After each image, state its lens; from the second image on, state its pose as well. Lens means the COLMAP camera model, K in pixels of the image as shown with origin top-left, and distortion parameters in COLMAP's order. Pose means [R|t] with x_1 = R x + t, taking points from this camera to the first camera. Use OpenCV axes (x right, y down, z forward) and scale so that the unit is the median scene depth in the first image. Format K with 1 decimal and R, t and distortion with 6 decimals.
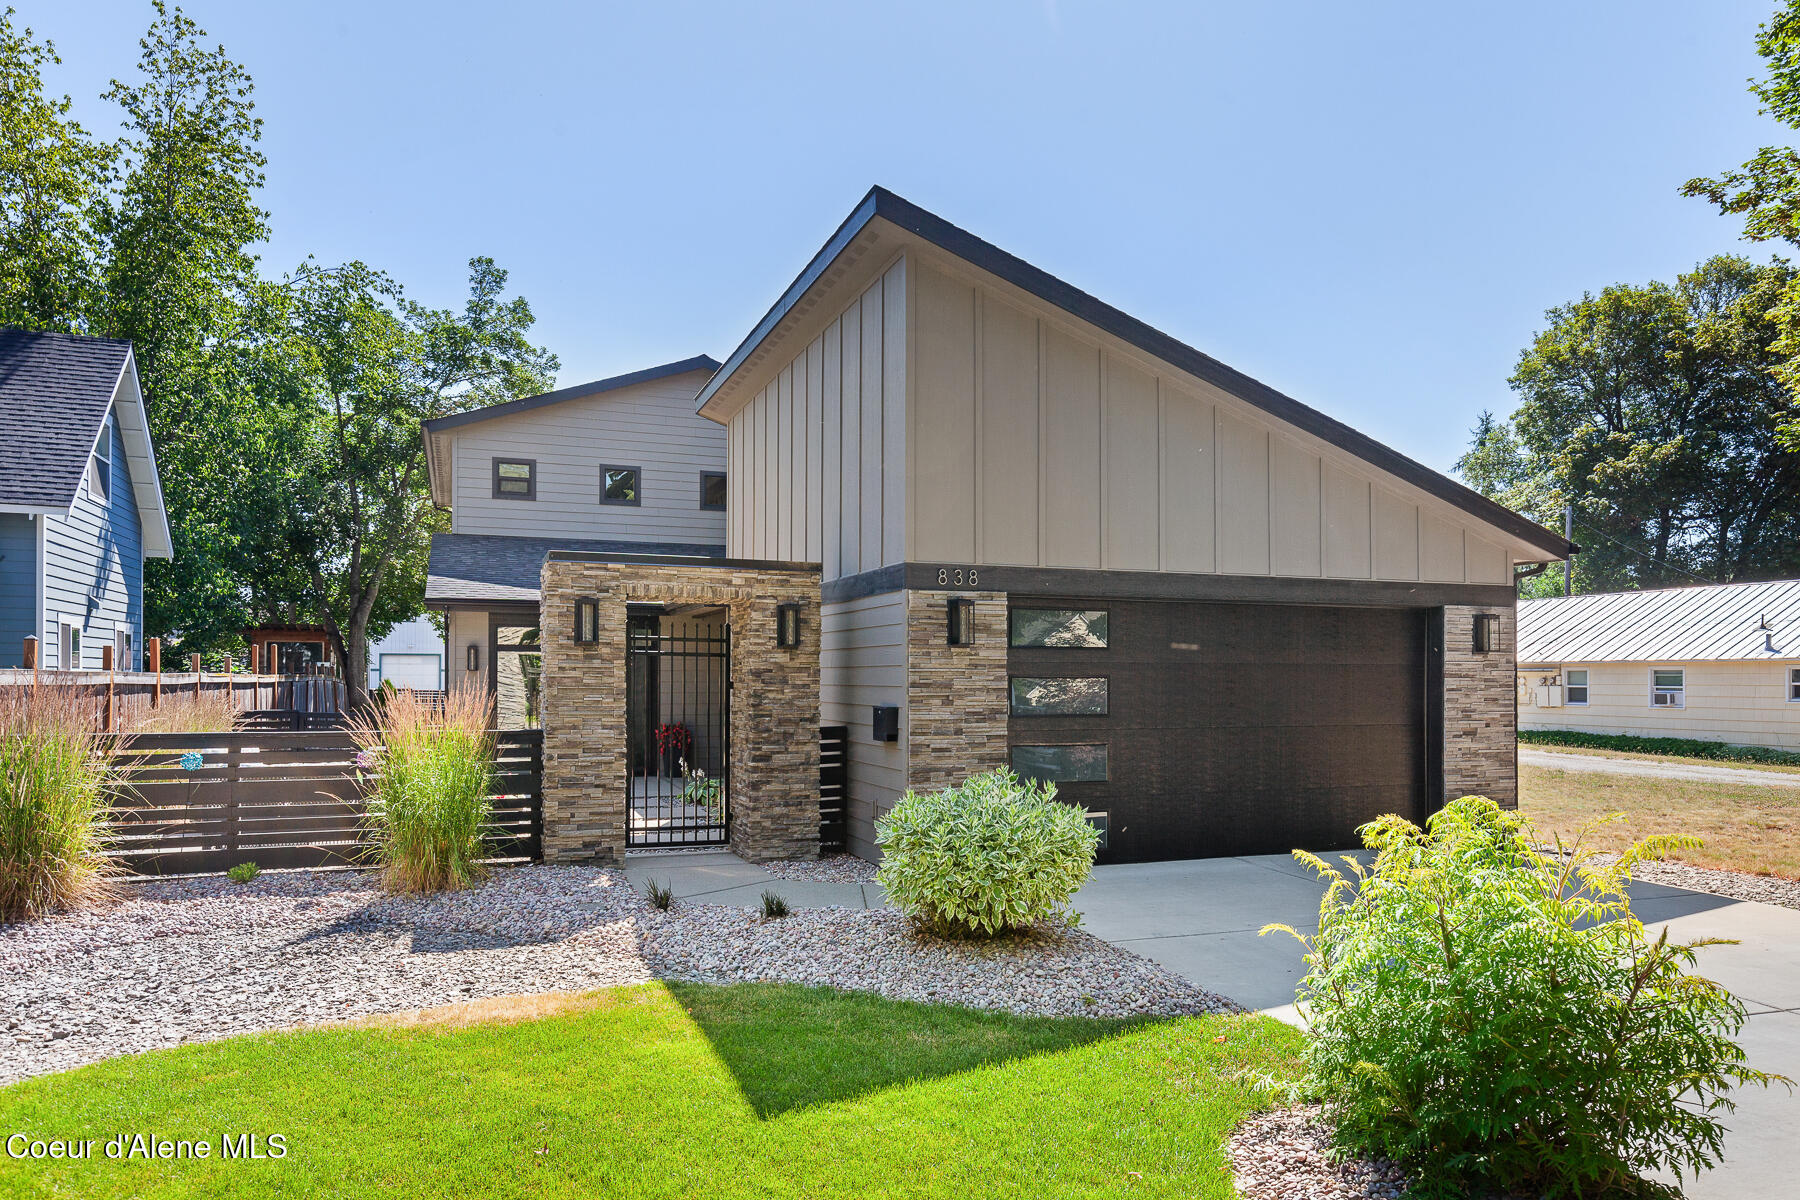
lens RADIAL K [[1123.2, 0, 819.9], [0, 1123.2, 624.7], [0, 0, 1]] dist [0.038105, -0.008828]
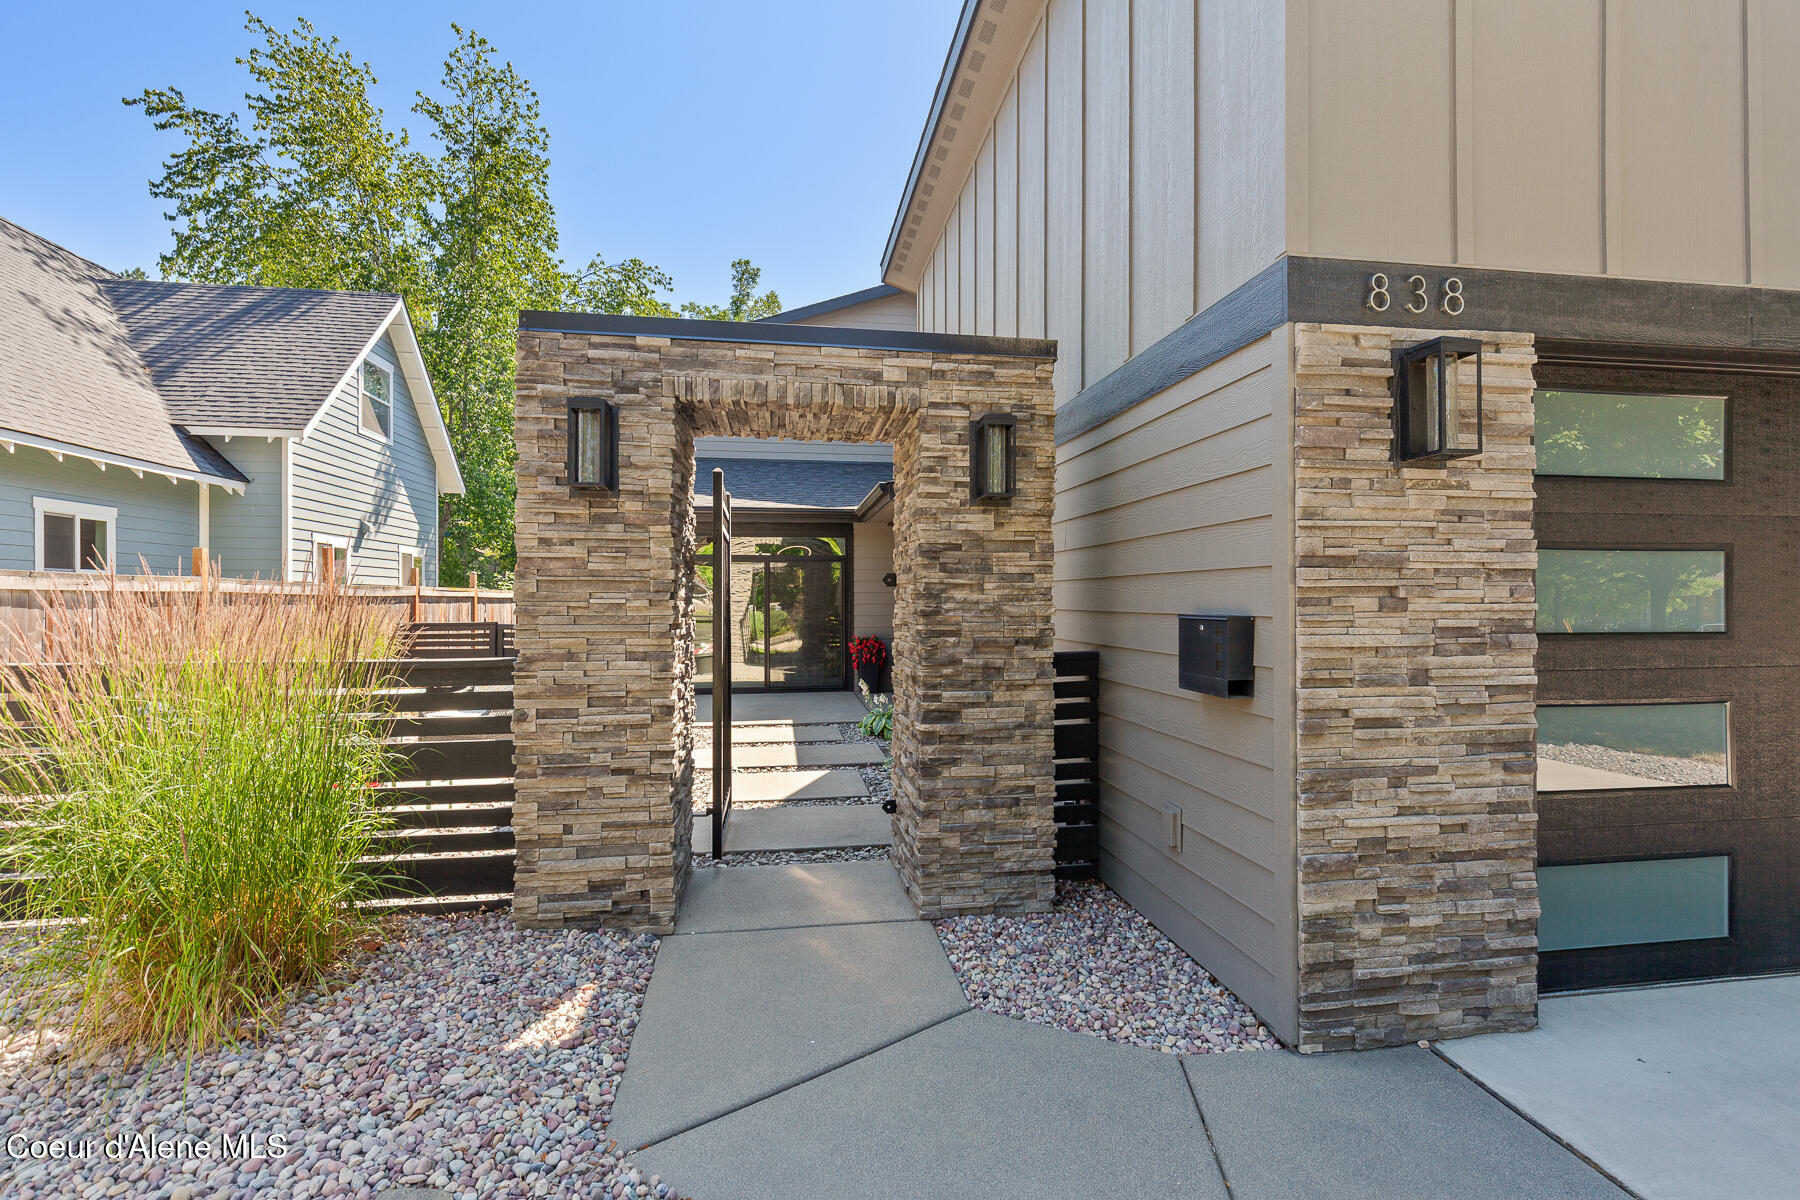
lens RADIAL K [[745.4, 0, 921.5], [0, 745.4, 597.2], [0, 0, 1]] dist [0.012037, -0.000313]
pose [[0.992925, -0.003391, -0.118693, -0.018866], [0.008092, 0.999200, 0.039153, 0.047827], [0.118465, -0.039837, 0.992159, 0.623845]]
